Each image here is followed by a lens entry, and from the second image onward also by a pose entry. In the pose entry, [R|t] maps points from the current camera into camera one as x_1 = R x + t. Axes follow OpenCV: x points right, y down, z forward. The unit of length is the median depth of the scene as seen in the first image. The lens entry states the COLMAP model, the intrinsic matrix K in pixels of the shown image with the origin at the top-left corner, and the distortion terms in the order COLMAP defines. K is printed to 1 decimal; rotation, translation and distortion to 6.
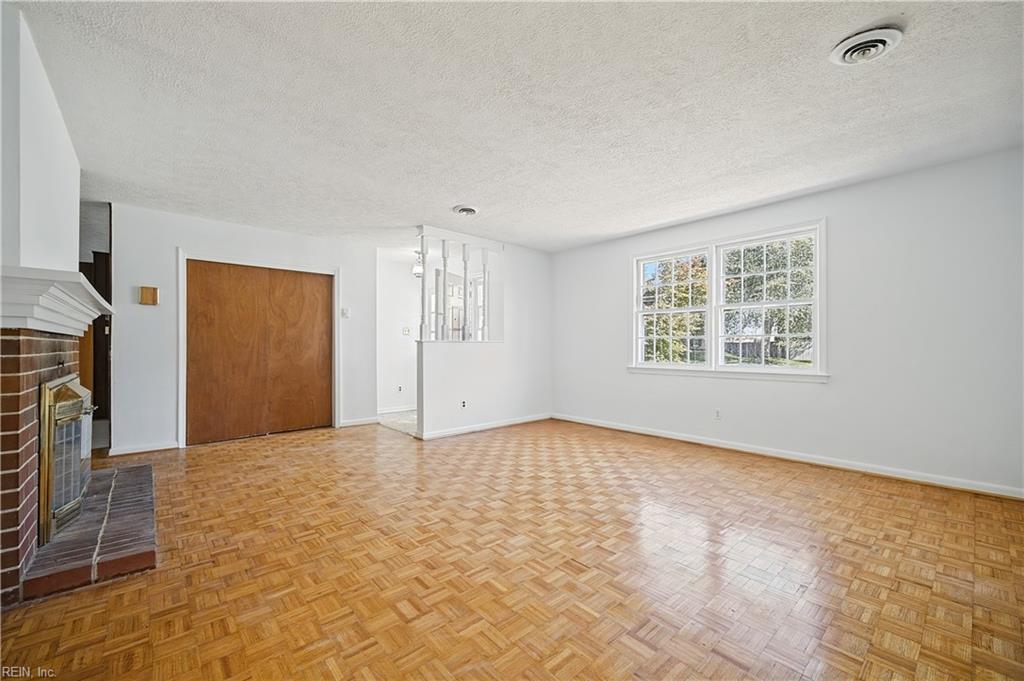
lens RADIAL K [[404.5, 0, 513.8], [0, 404.5, 345.1], [0, 0, 1]] dist [-0.001368, -0.000818]
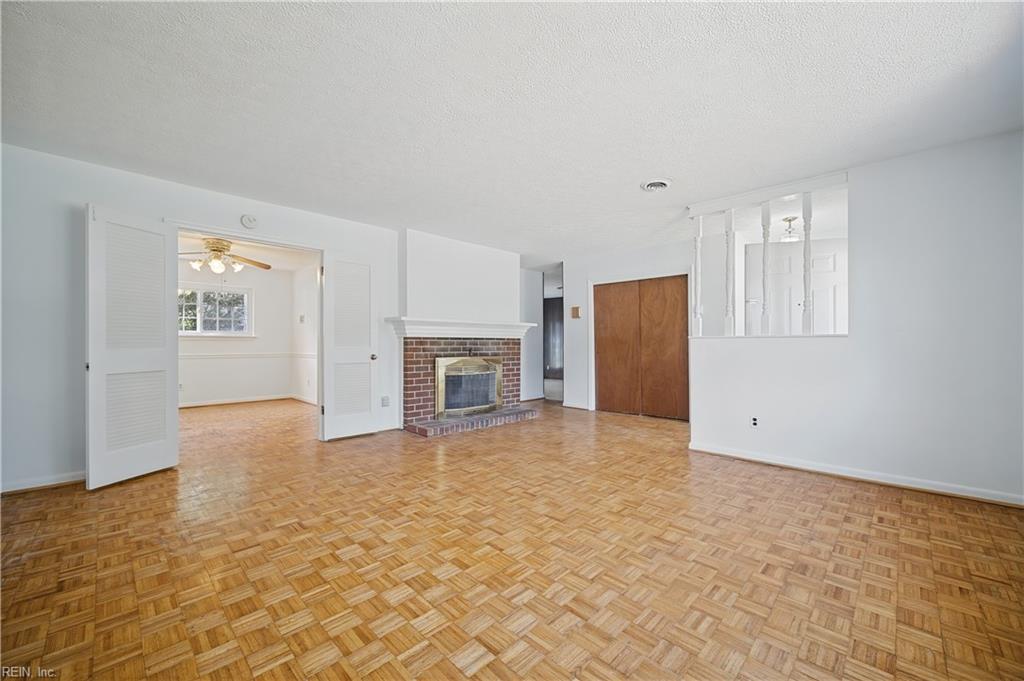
lens RADIAL K [[404.5, 0, 514.7], [0, 404.5, 342.2], [0, 0, 1]] dist [-0.001368, -0.000818]
pose [[0.067965, -0.005746, -0.997671, 0.602848], [0.002358, 0.999982, -0.005598, 0.005035], [0.997685, -0.001972, 0.067977, 0.540775]]
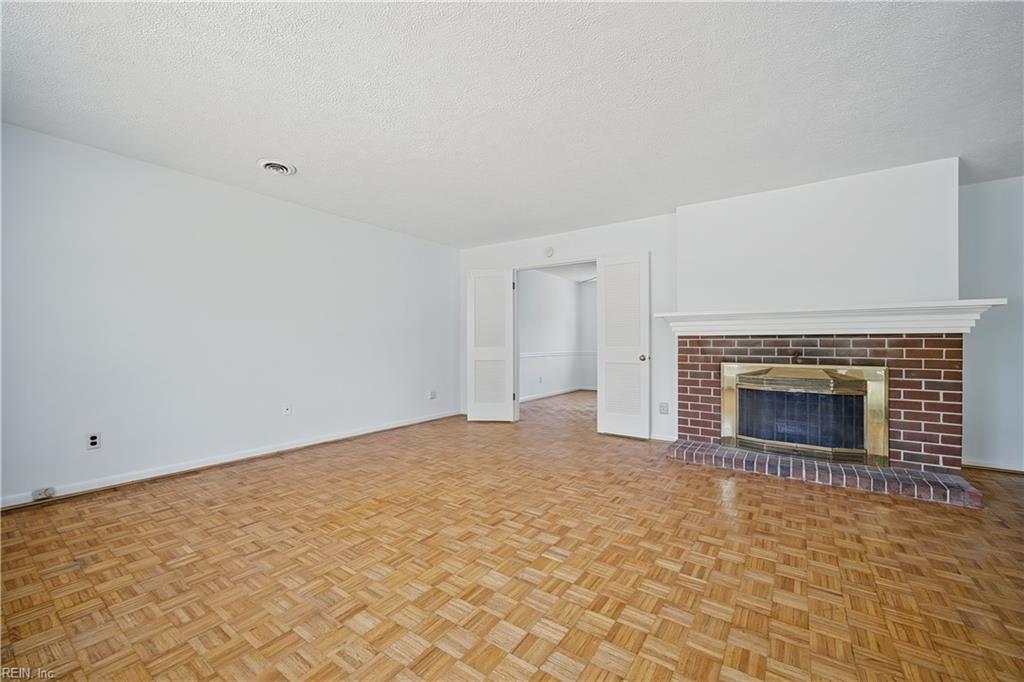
lens RADIAL K [[404.5, 0, 510.9], [0, 404.5, 340.7], [0, 0, 1]] dist [-0.001368, -0.000818]
pose [[-0.973480, -0.004037, -0.228737, 0.111934], [-0.001343, 0.999928, -0.011931, 0.006543], [0.228769, -0.011307, -0.973415, 1.092455]]
